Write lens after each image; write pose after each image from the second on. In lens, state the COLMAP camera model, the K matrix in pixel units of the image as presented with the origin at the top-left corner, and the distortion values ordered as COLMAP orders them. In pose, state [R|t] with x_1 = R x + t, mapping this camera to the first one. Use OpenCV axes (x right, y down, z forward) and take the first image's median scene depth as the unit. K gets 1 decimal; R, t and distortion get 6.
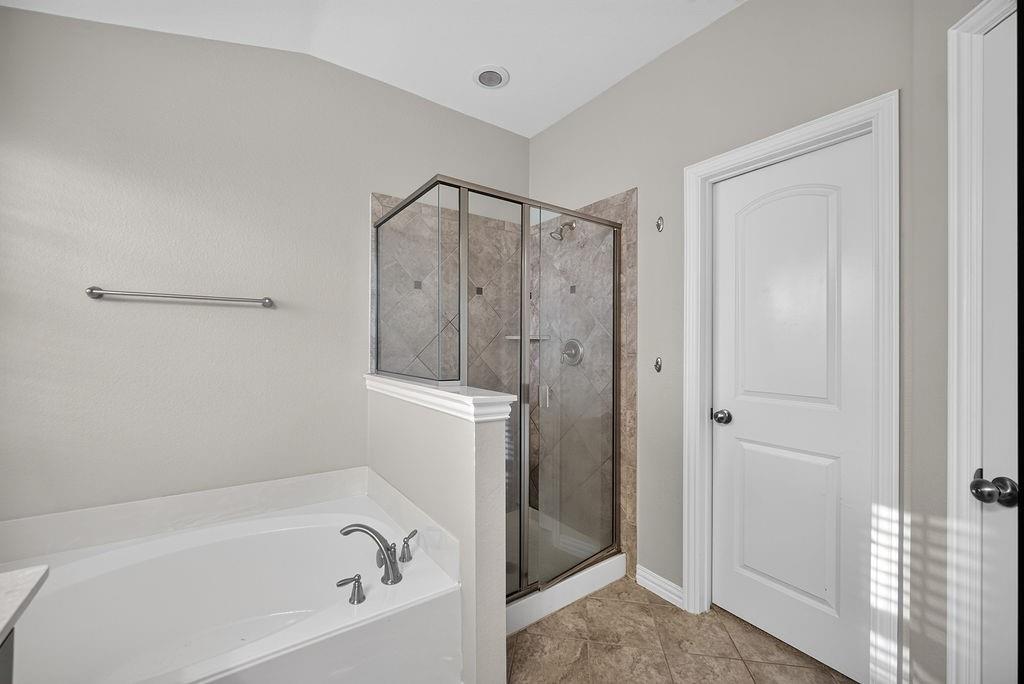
lens RADIAL K [[406.7, 0, 513.5], [0, 406.7, 347.1], [0, 0, 1]] dist [-0.006051, 0.000022]
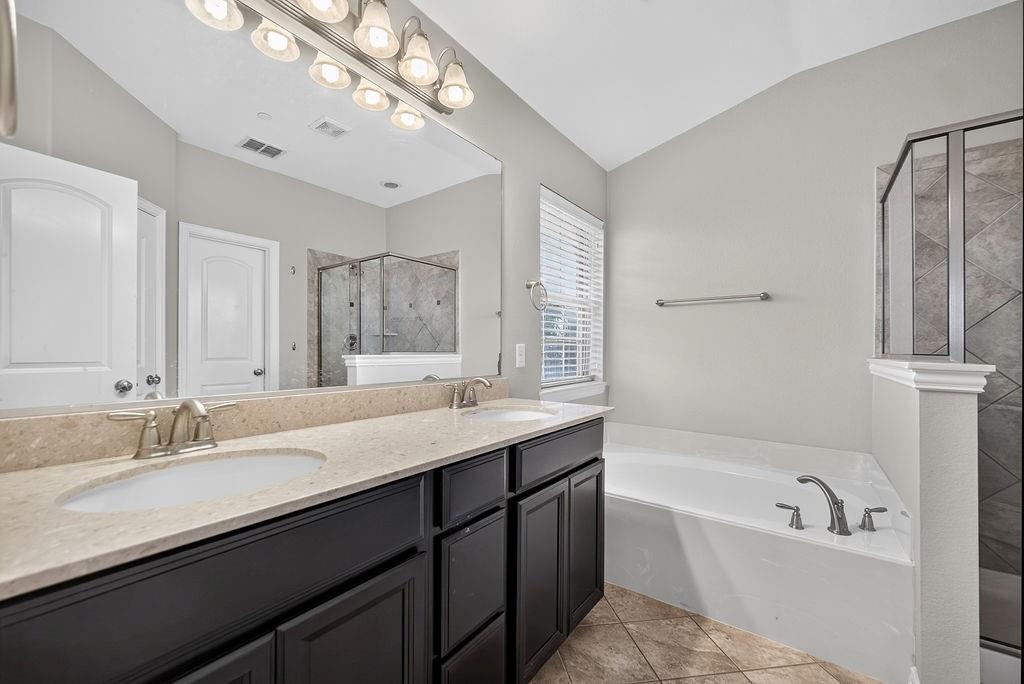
lens RADIAL K [[406.7, 0, 508.1], [0, 406.7, 349.0], [0, 0, 1]] dist [-0.006051, 0.000022]
pose [[0.320832, -0.009501, -0.947089, 0.403321], [0.000743, 0.999952, -0.009780, 0.079683], [0.947136, 0.002434, 0.320823, -0.177193]]
